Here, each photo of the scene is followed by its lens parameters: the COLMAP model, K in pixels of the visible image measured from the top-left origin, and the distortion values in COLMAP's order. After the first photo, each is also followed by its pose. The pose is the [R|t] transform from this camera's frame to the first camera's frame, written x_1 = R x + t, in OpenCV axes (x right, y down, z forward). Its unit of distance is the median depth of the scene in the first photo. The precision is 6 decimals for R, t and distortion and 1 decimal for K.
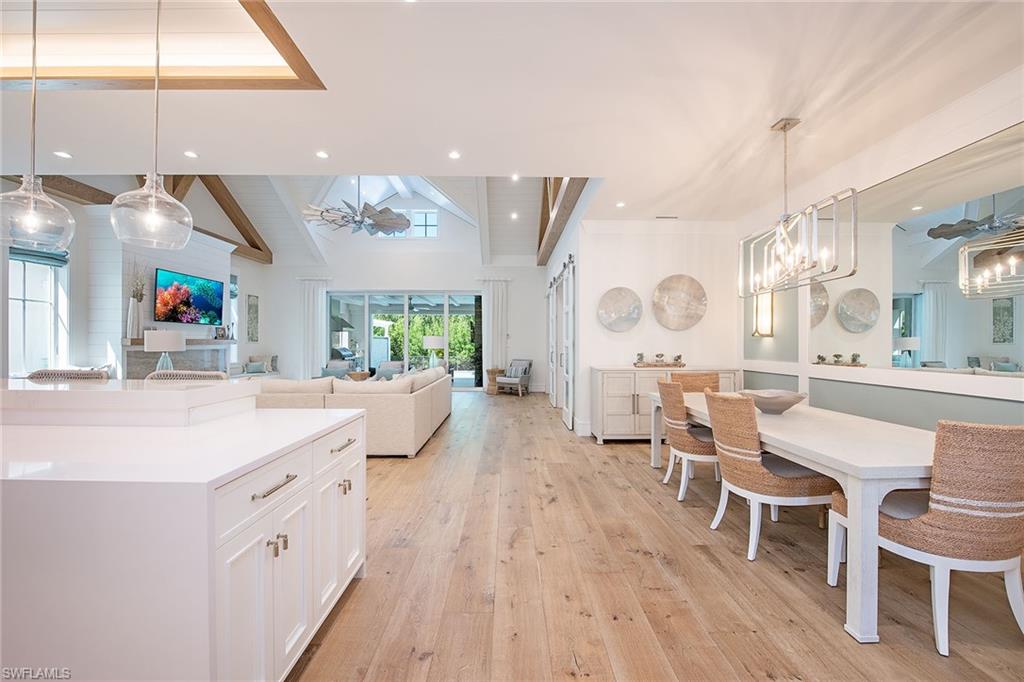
lens RADIAL K [[423.8, 0, 516.2], [0, 423.8, 339.6], [0, 0, 1]] dist [-0.016076, -0.000920]
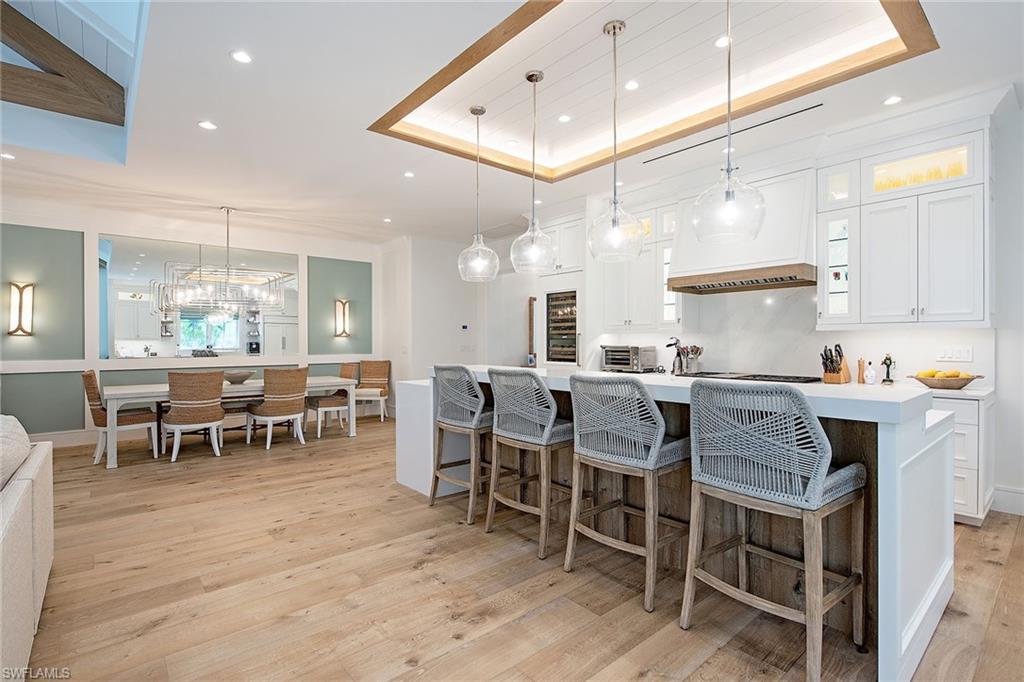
lens RADIAL K [[476.5, 0, 515.2], [0, 476.5, 339.5], [0, 0, 1]] dist [-0.003678, -0.000968]
pose [[-0.638348, 0.001578, 0.769746, -0.863866], [-0.004466, 0.999973, -0.005754, 0.001398], [-0.769735, -0.007111, -0.638324, 0.751376]]
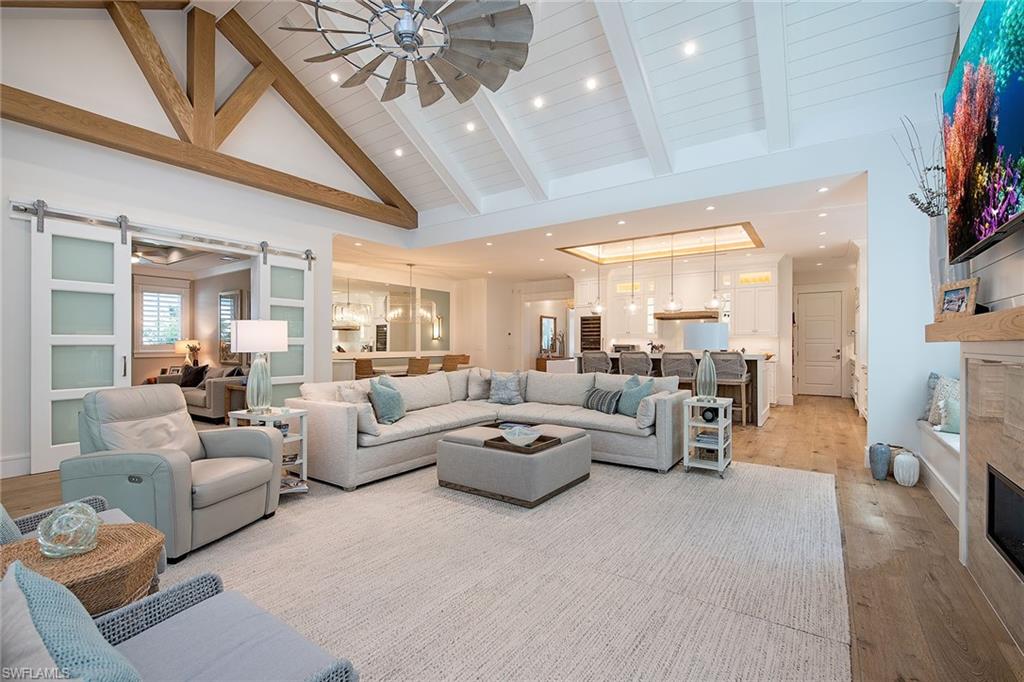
lens RADIAL K [[443.5, 0, 515.7], [0, 443.5, 344.2], [0, 0, 1]] dist [0.001357, -0.000036]
pose [[-0.815285, -0.001440, 0.579058, -0.939564], [-0.004726, 0.999980, -0.004167, 0.015783], [-0.579040, -0.006134, -0.815276, 1.715851]]
